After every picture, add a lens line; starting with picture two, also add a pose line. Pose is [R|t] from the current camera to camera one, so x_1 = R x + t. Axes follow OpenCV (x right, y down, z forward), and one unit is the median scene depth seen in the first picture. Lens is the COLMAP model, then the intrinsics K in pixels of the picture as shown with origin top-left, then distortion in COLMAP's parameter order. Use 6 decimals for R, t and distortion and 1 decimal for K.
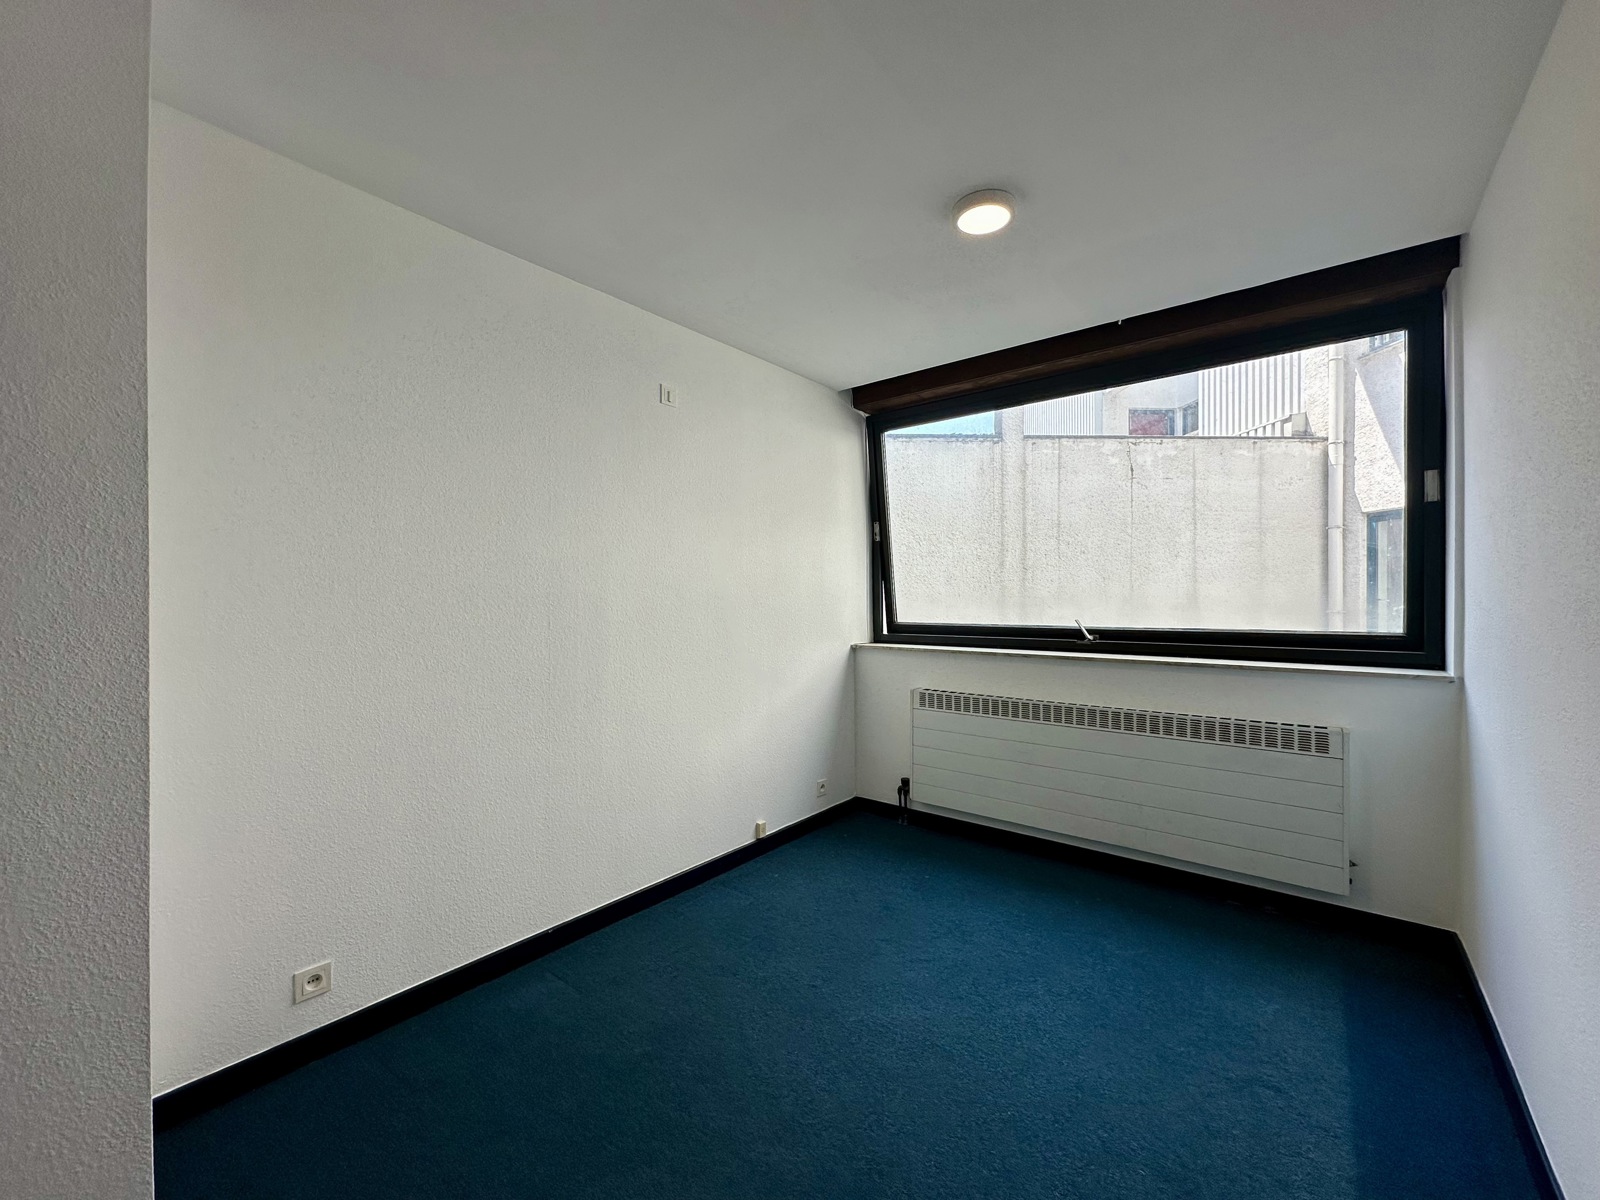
lens RADIAL K [[640.3, 0, 799.0], [0, 640.3, 598.4], [0, 0, 1]] dist [-0.002985, -0.000041]
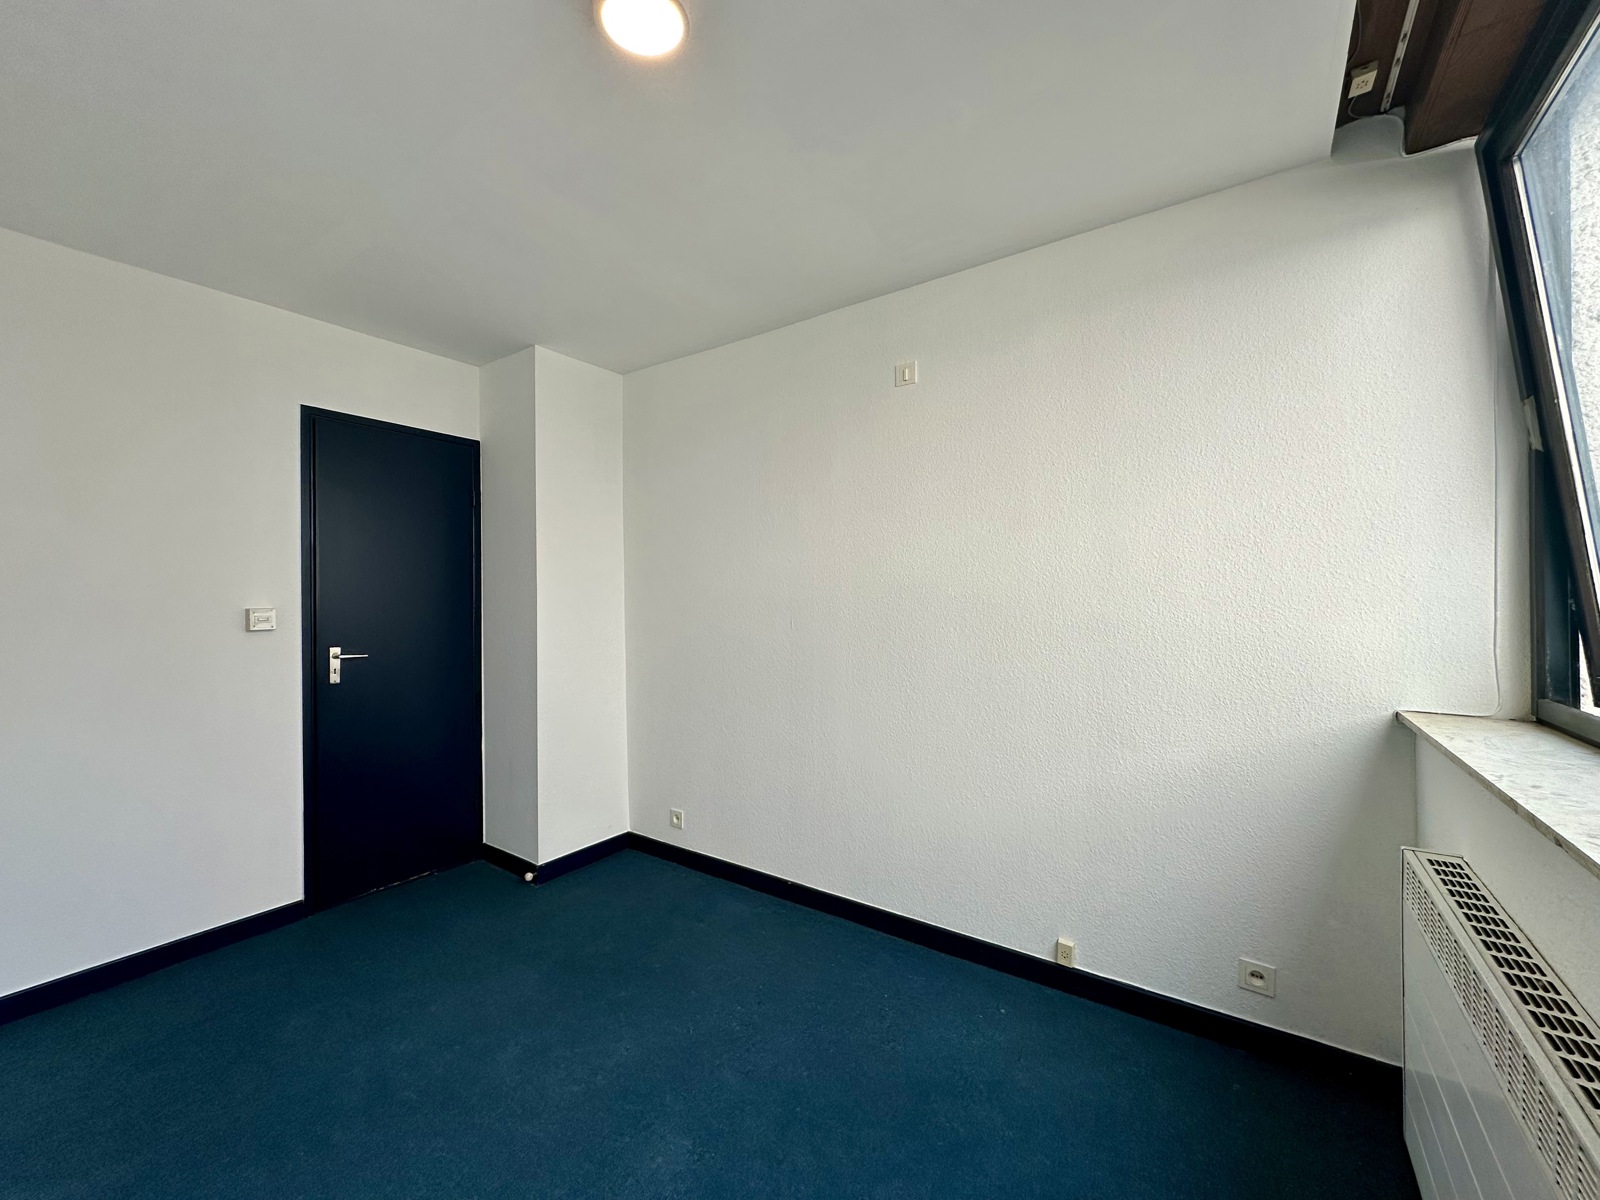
lens RADIAL K [[640.3, 0, 799.0], [0, 640.3, 598.4], [0, 0, 1]] dist [-0.002985, -0.000041]
pose [[0.070591, 0.003078, -0.997501, 0.576650], [0.004050, 0.999986, 0.003372, -0.008127], [0.997497, -0.004278, 0.070577, 0.678687]]
